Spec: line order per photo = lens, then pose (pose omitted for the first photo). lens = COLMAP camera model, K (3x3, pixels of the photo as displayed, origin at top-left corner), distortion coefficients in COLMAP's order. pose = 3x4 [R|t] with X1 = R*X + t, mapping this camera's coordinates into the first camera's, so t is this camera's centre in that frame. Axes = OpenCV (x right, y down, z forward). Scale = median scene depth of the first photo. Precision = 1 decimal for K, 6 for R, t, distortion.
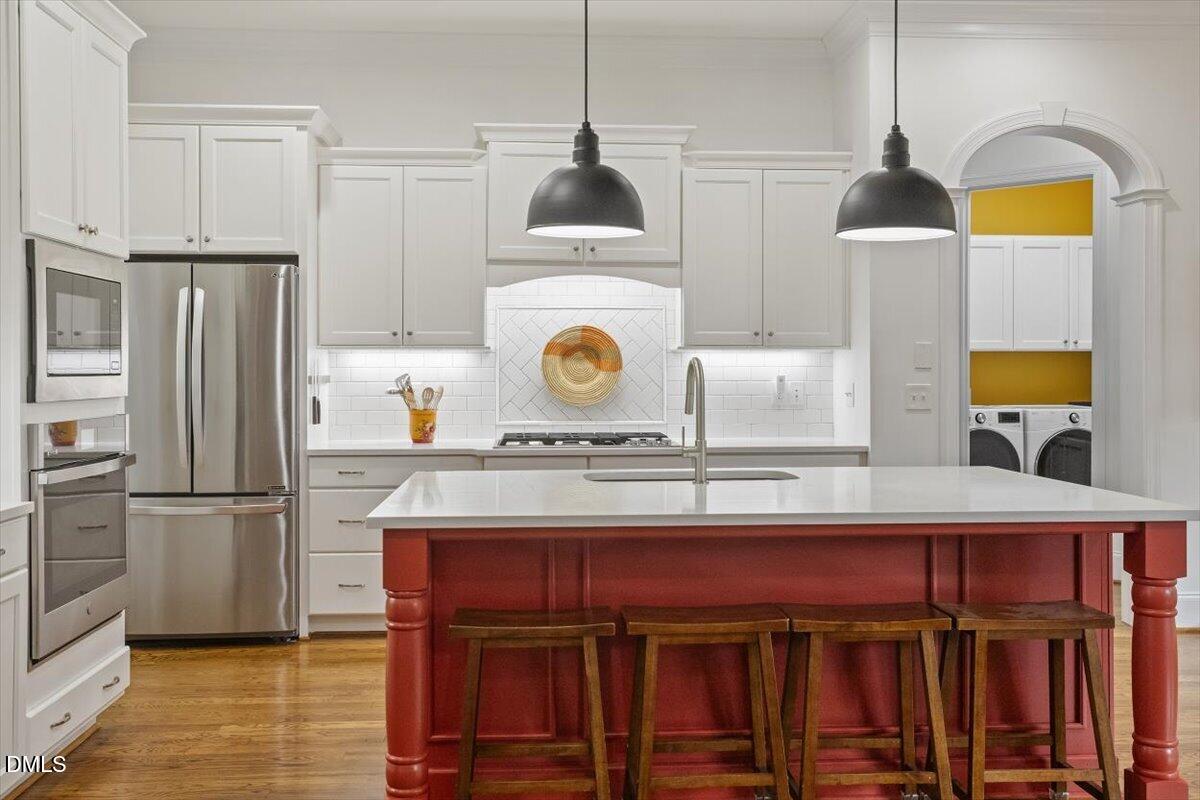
lens RADIAL K [[1101.4, 0, 598.4], [0, 1101.4, 388.6], [0, 0, 1]] dist [0.002102, 0.000000]
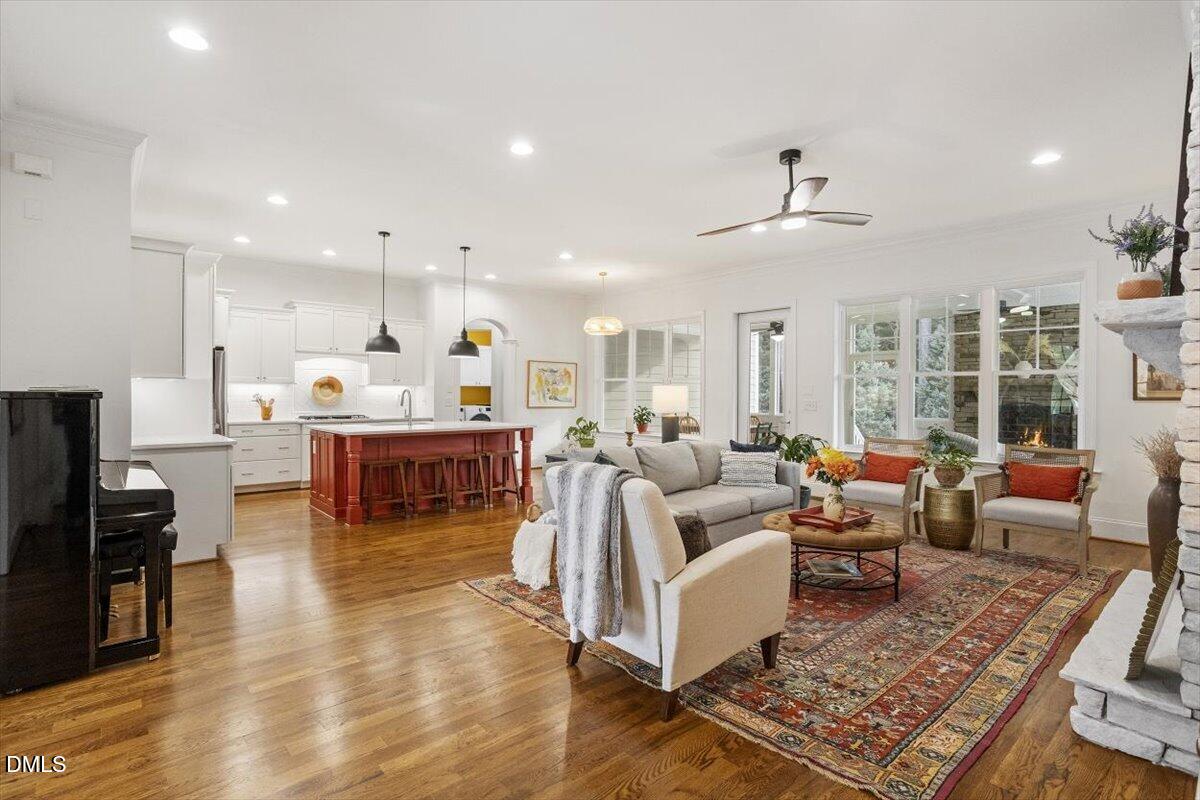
lens RADIAL K [[583.3, 0, 596.4], [0, 583.3, 396.4], [0, 0, 1]] dist [-0.020510, 0.001048]
pose [[0.784913, 0.000386, 0.619605, -0.378574], [0.004987, 0.999963, -0.006941, 0.006433], [-0.619585, 0.008538, 0.784883, -0.526187]]
